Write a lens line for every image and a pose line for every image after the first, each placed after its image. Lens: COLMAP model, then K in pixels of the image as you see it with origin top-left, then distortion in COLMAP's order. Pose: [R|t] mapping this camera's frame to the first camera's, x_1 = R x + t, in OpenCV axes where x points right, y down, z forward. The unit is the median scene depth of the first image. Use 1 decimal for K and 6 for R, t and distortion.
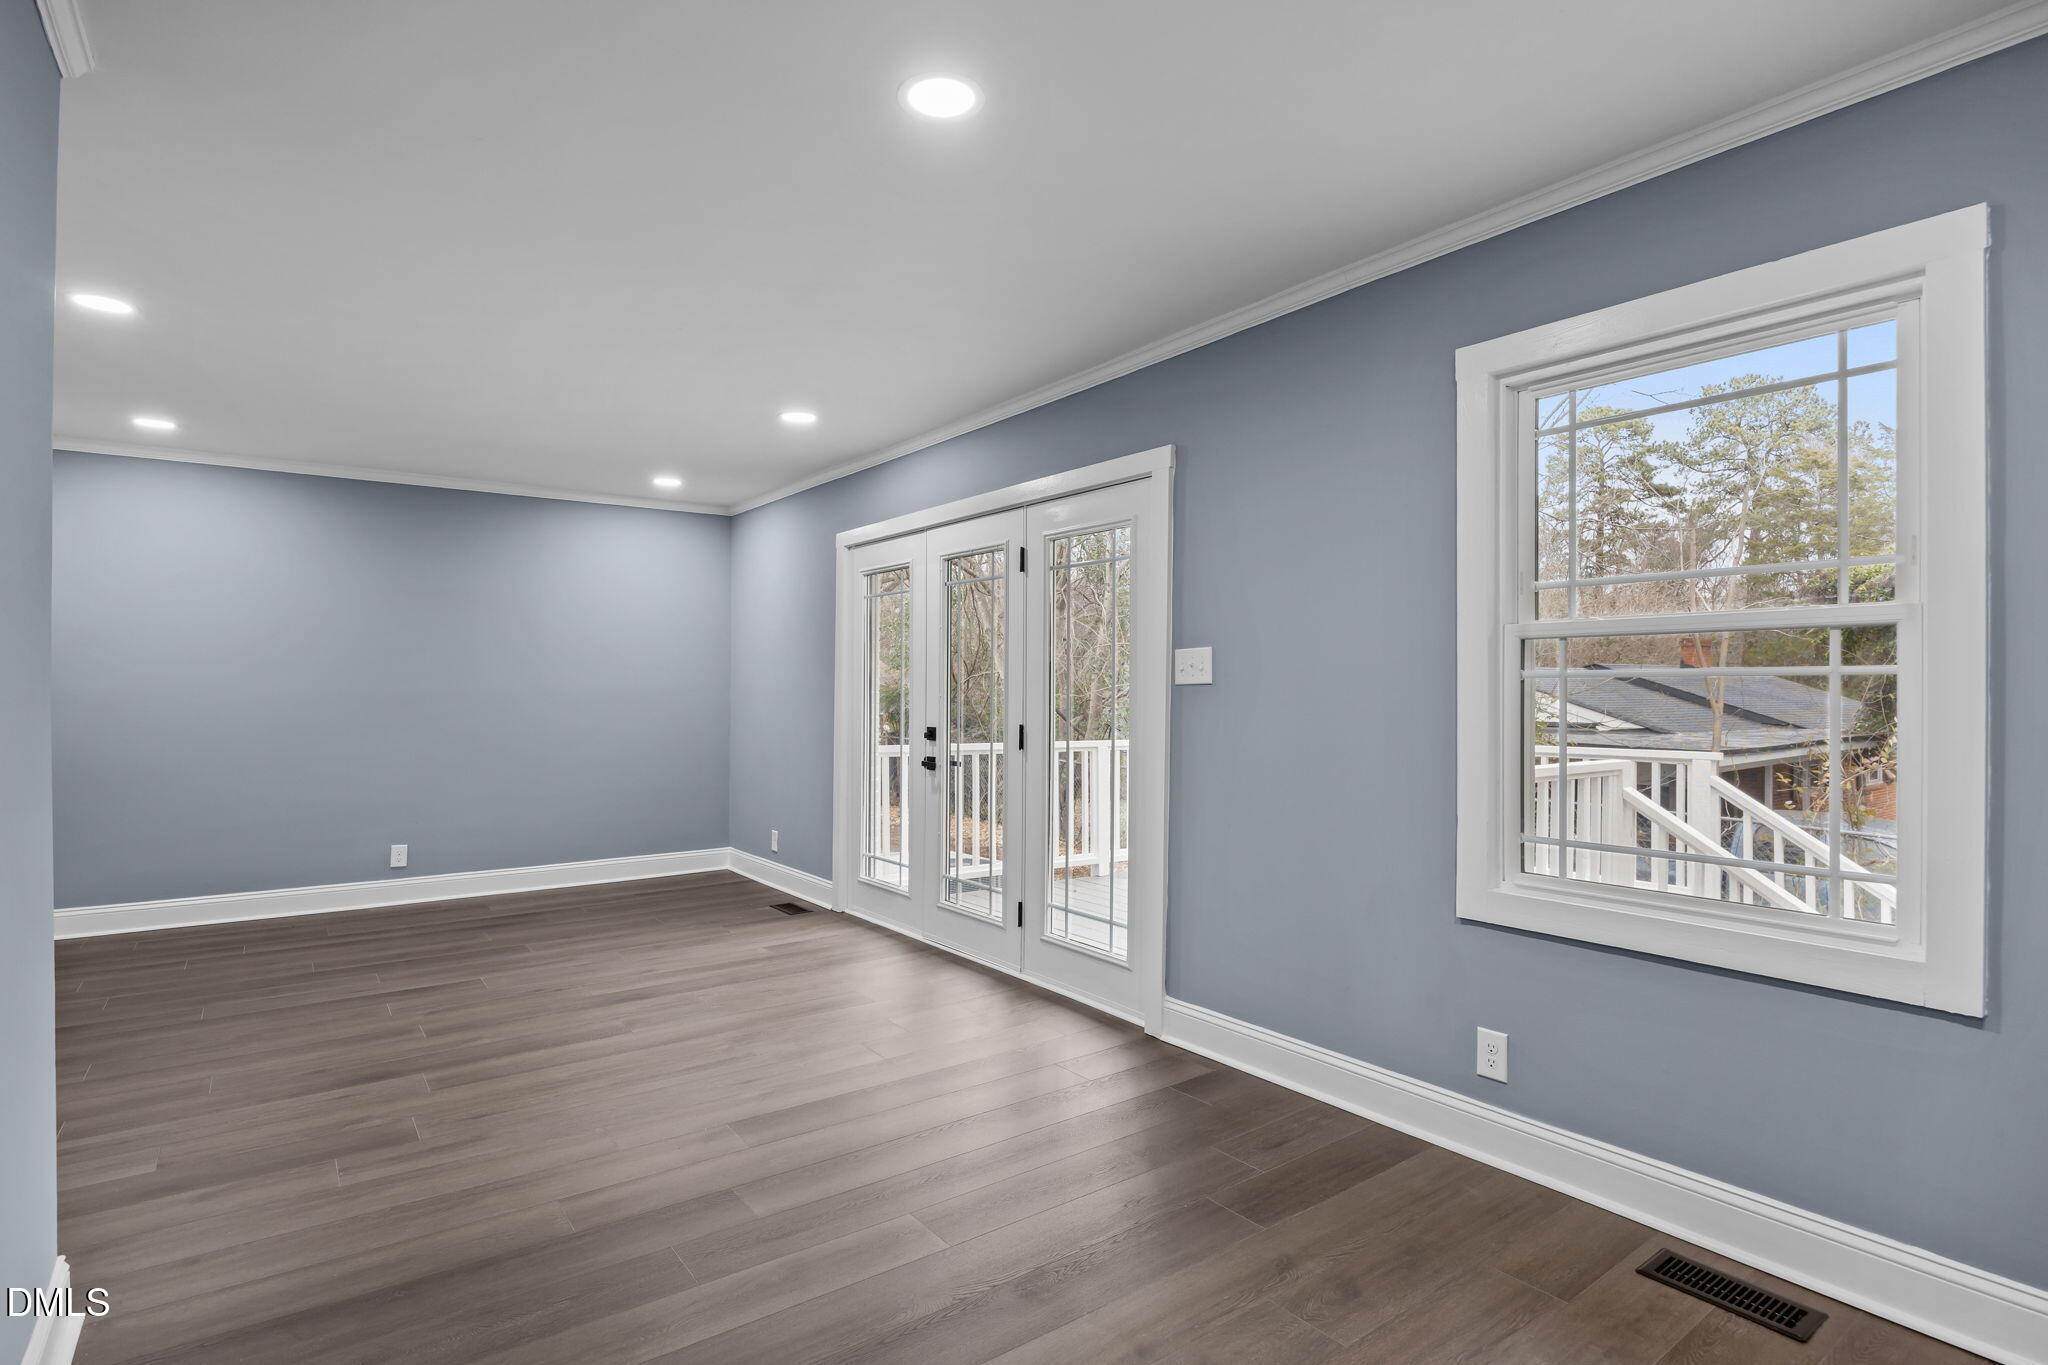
lens RADIAL K [[1016.1, 0, 1004.0], [0, 1016.1, 685.0], [0, 0, 1]] dist [-0.004541, 0.003264]
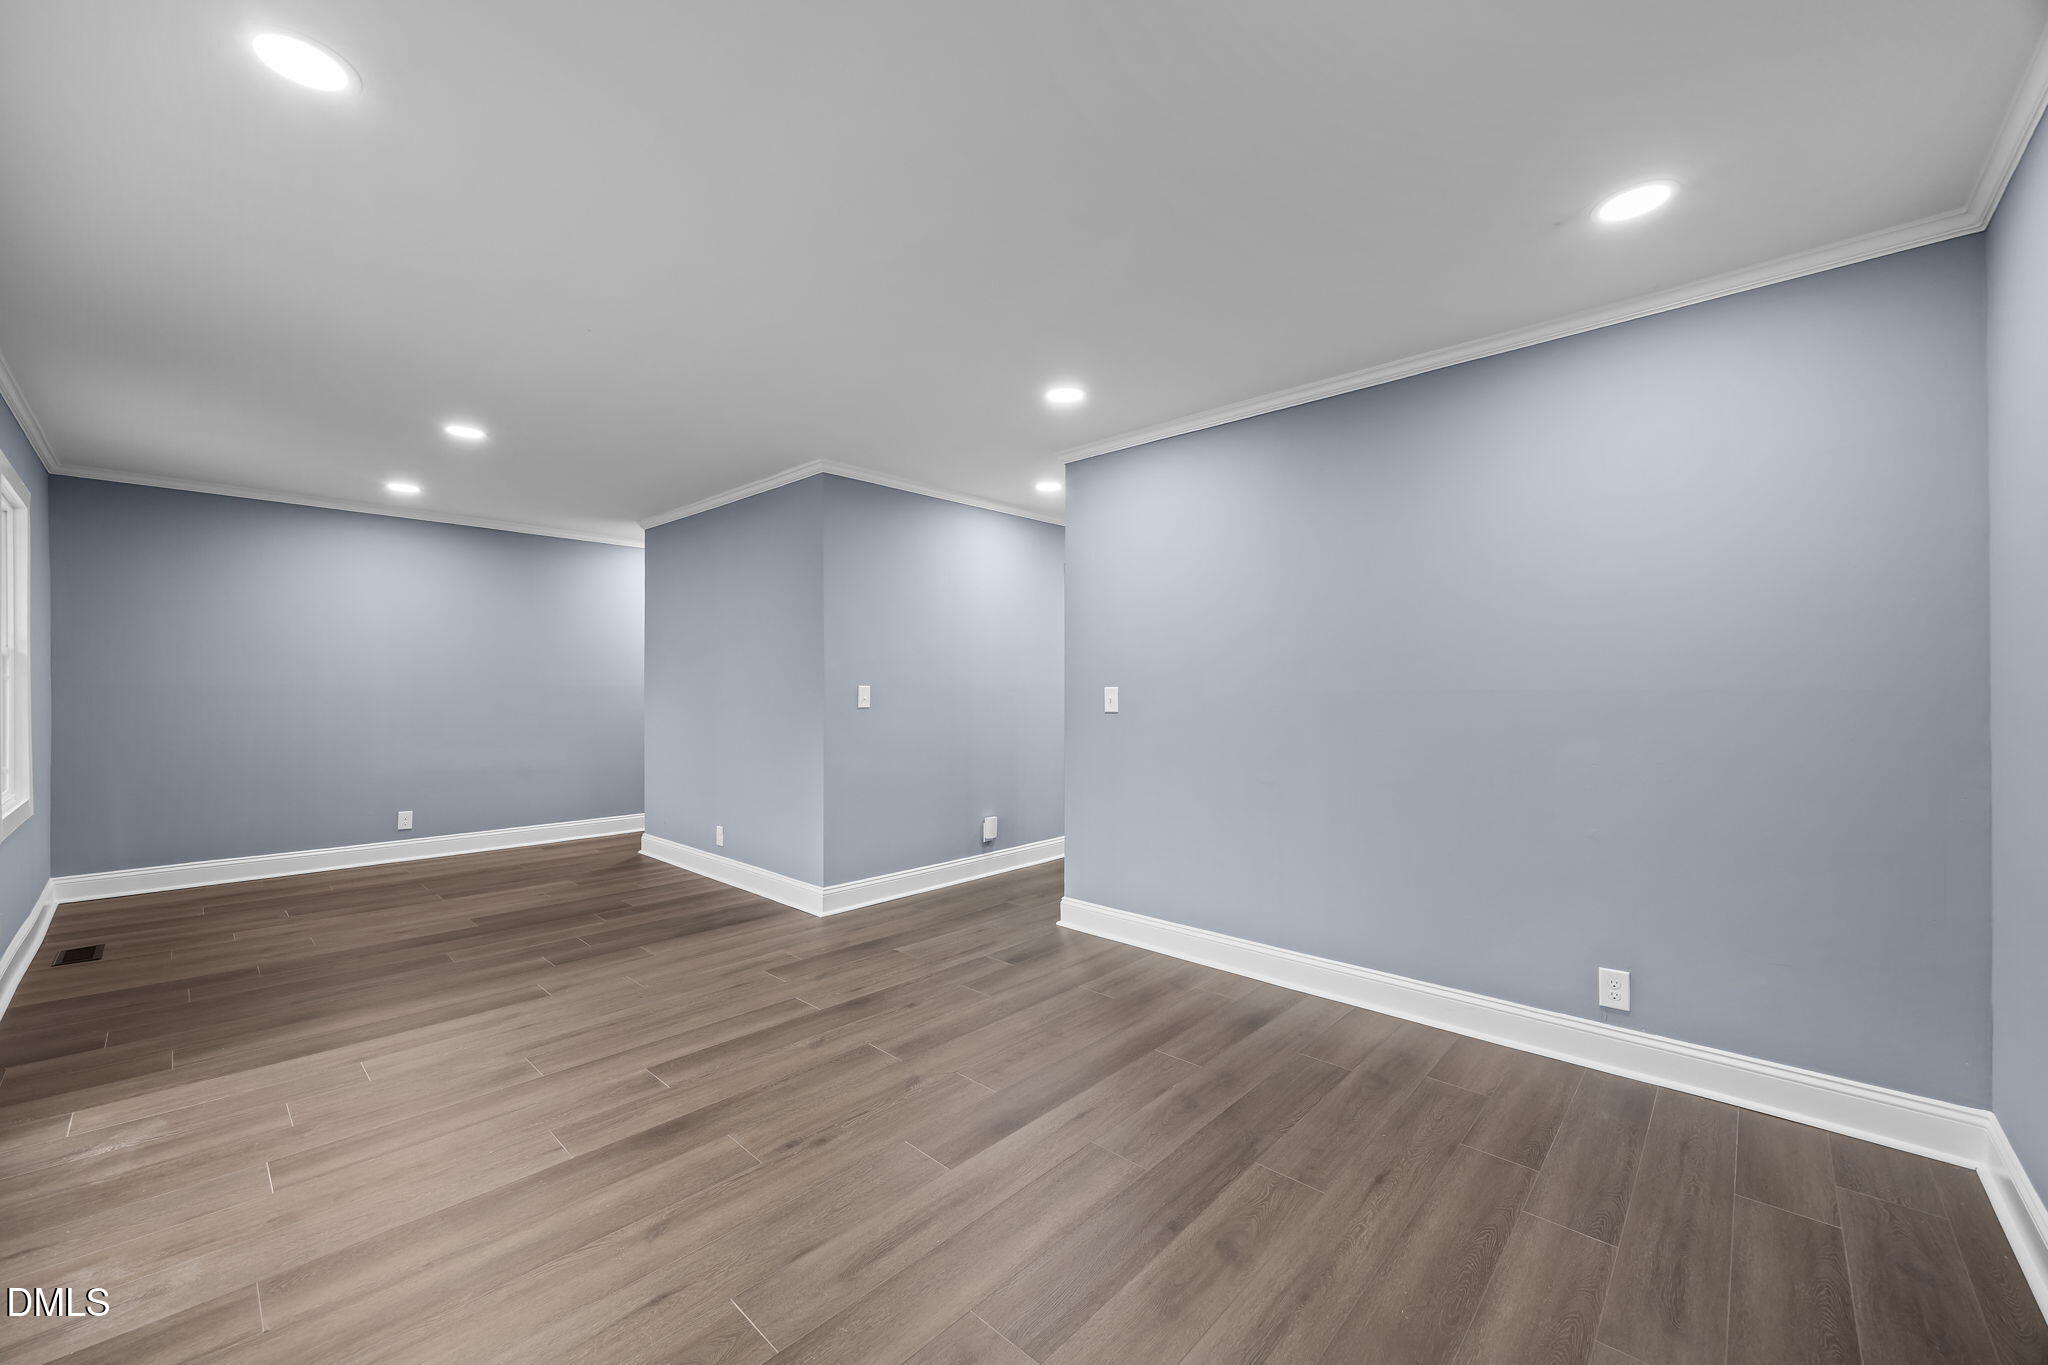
lens RADIAL K [[810.5, 0, 1017.2], [0, 810.5, 679.3], [0, 0, 1]] dist [0.001871, -0.000411]
pose [[-0.983080, -0.008612, -0.182972, -0.413349], [-0.005695, 0.999848, -0.016464, 0.006044], [0.183086, -0.015144, -0.982980, 1.318789]]
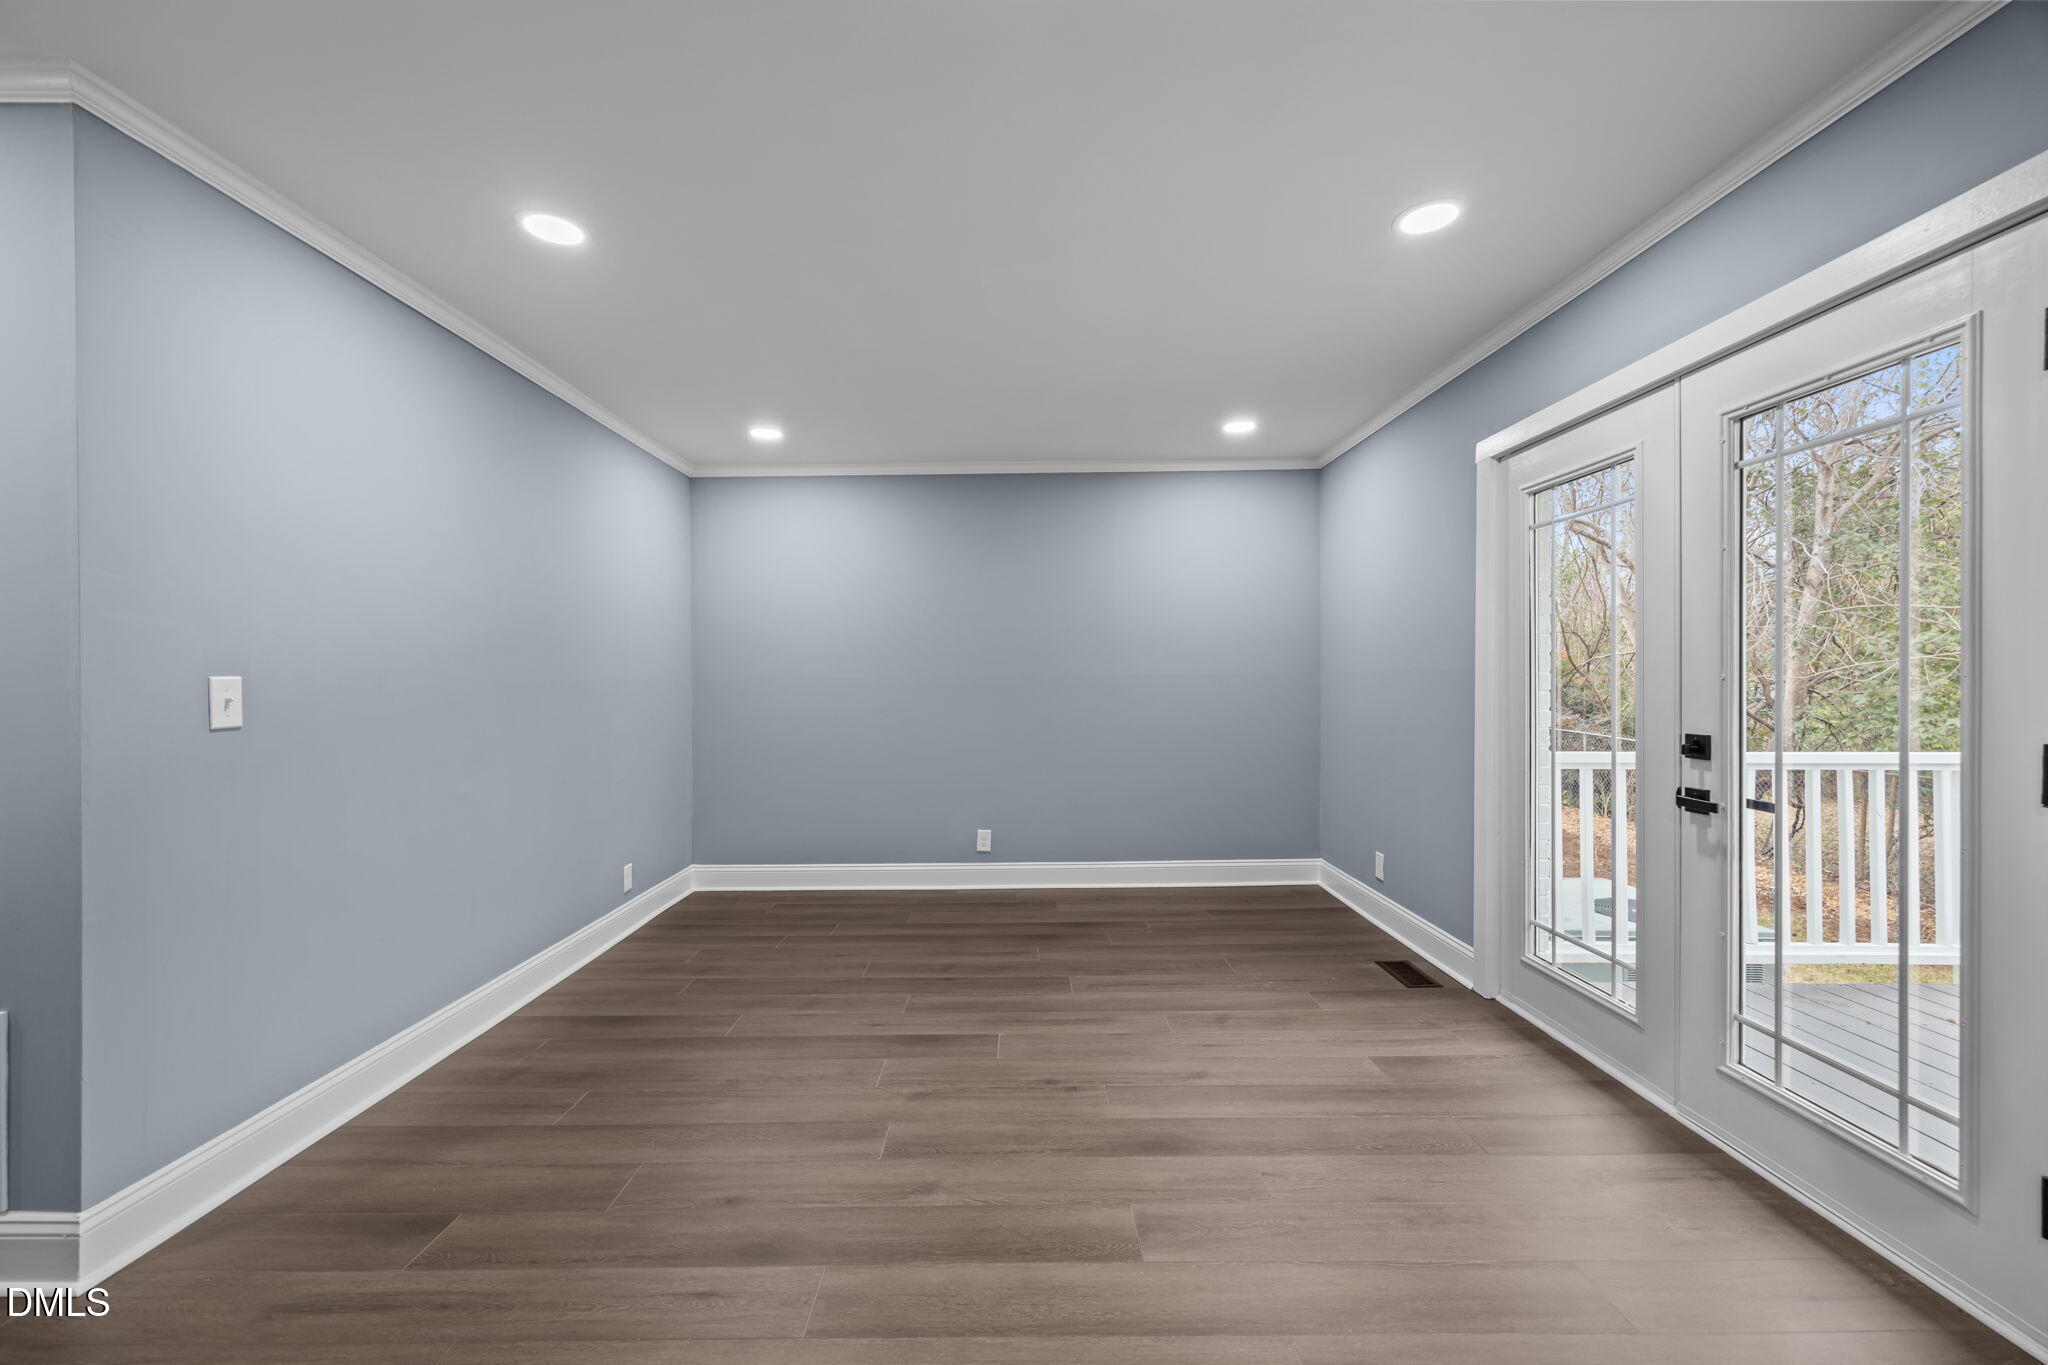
lens RADIAL K [[810.5, 0, 1013.4], [0, 810.5, 687.7], [0, 0, 1]] dist [0.001871, -0.000411]
pose [[0.808301, -0.002556, -0.588764, -0.113263], [0.012910, 0.999827, 0.013382, 0.005626], [0.588628, -0.018417, 0.808194, 0.437830]]
